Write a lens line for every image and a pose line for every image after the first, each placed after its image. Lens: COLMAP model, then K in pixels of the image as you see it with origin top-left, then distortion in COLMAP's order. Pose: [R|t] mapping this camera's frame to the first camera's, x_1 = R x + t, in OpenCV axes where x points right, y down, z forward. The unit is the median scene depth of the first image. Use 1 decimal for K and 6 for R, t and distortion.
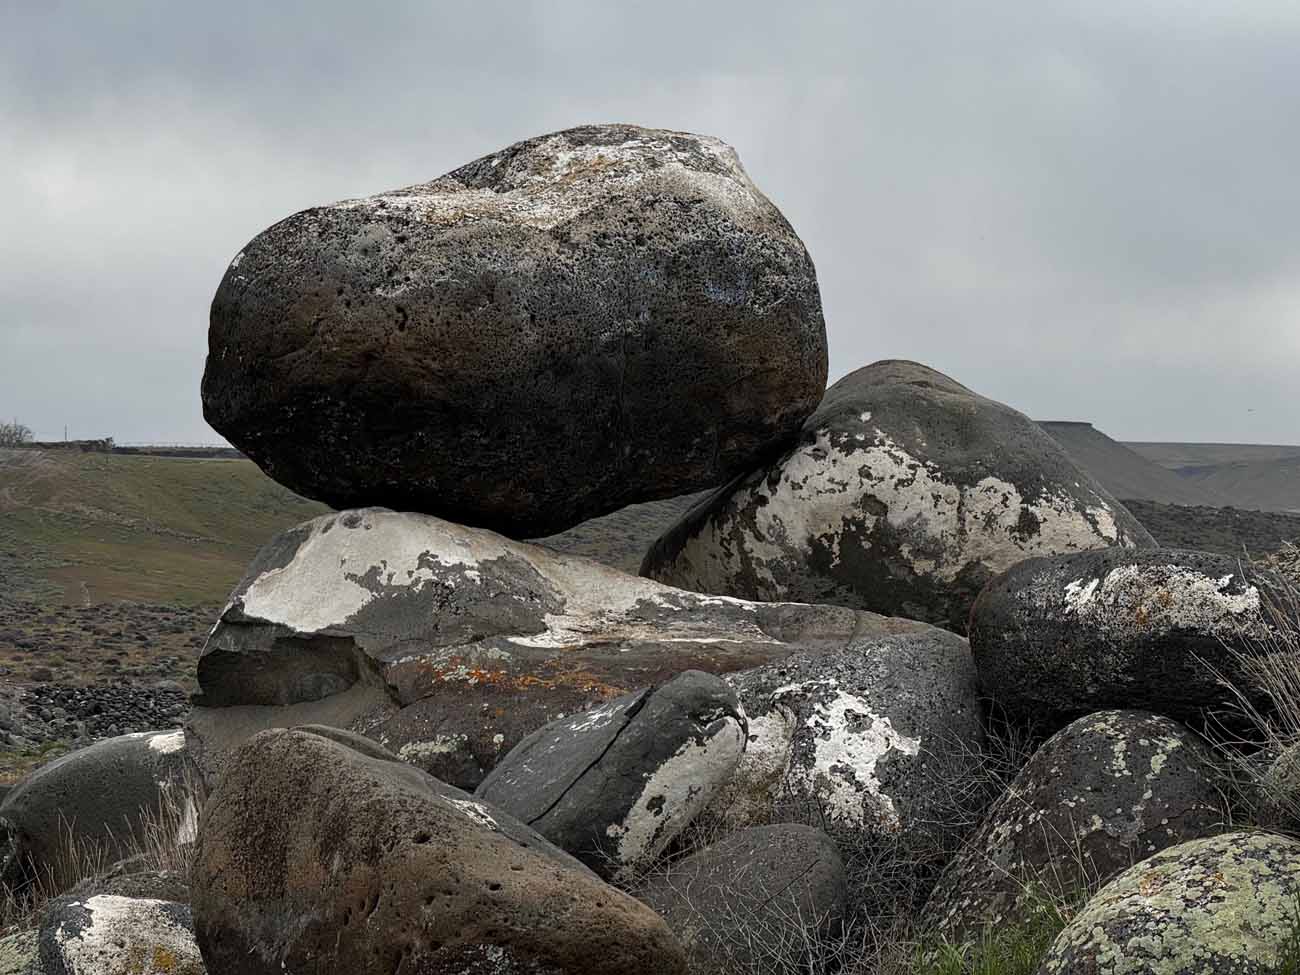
lens RADIAL K [[4582.3, 0, 650.0], [0, 4582.3, 487.5], [0, 0, 1]] dist [0.167725, -0.095383]
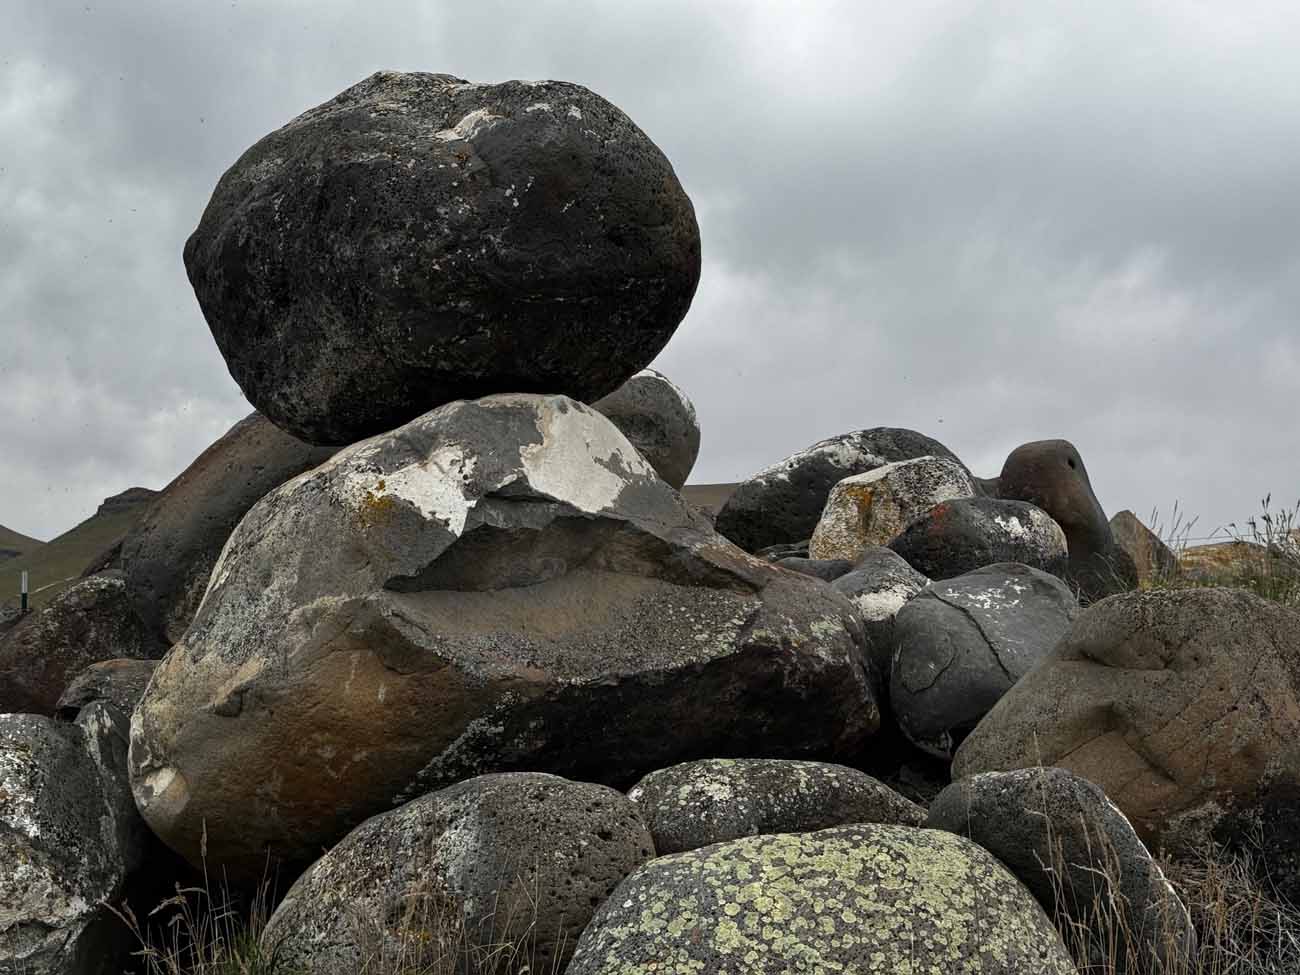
lens RADIAL K [[1809.6, 0, 657.9], [0, 1809.6, 489.3], [0, 0, 1]] dist [0.153120, -0.254514]
pose [[0.130209, 0.101335, 0.986295, -0.446603], [-0.015235, 0.994850, -0.100203, 0.064280], [-0.991370, -0.001979, 0.131082, 0.931685]]
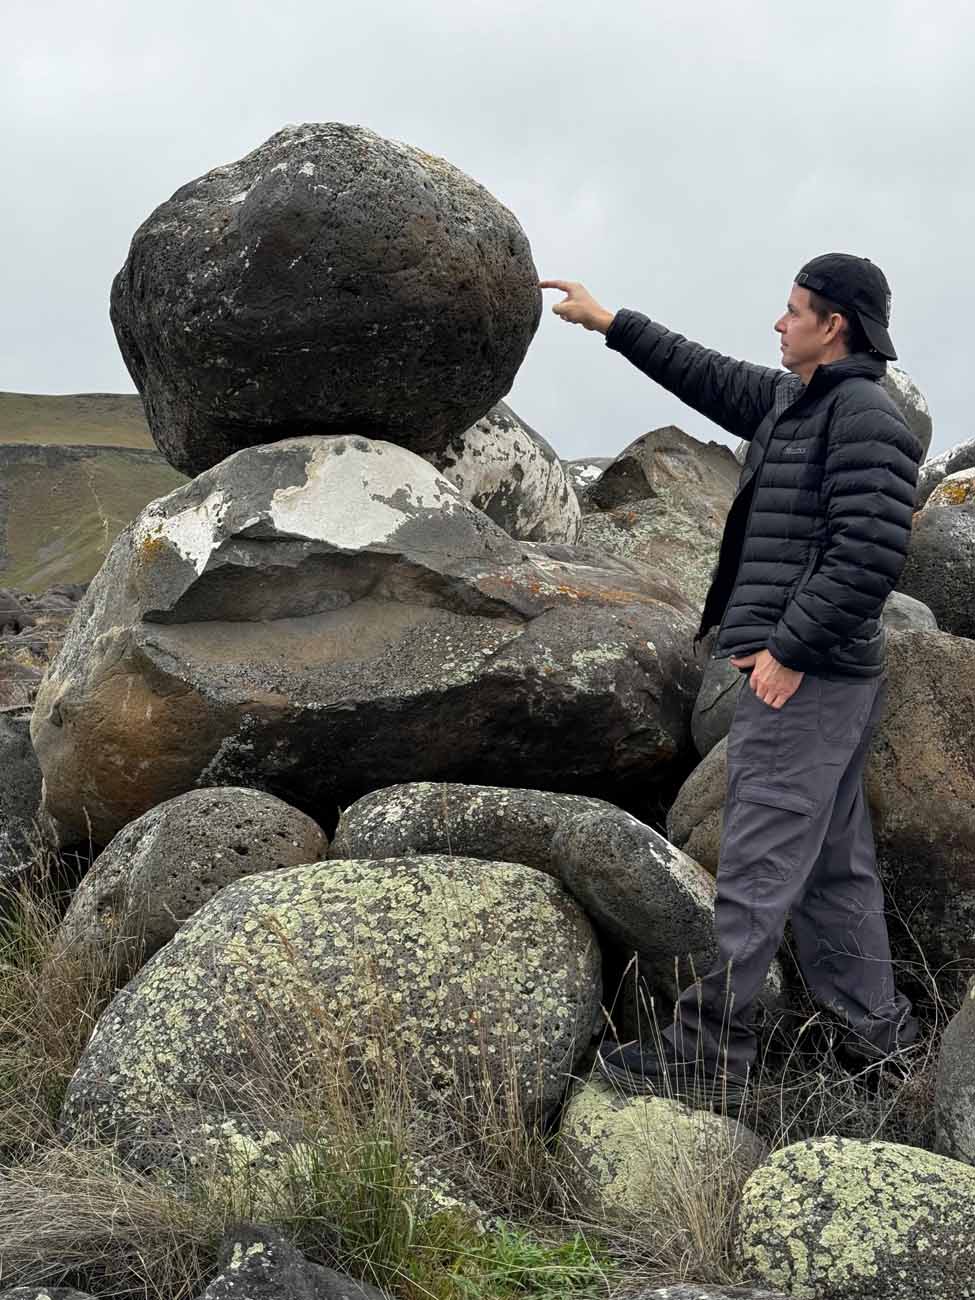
lens RADIAL K [[1809.6, 0, 487.5], [0, 1809.6, 650.0], [0, 0, 1]] dist [0.153120, -0.254514]
pose [[0.555219, -0.004427, 0.831693, -0.395679], [-0.025744, 0.999415, 0.022506, 0.044134], [-0.831306, -0.033907, 0.554780, 0.743519]]
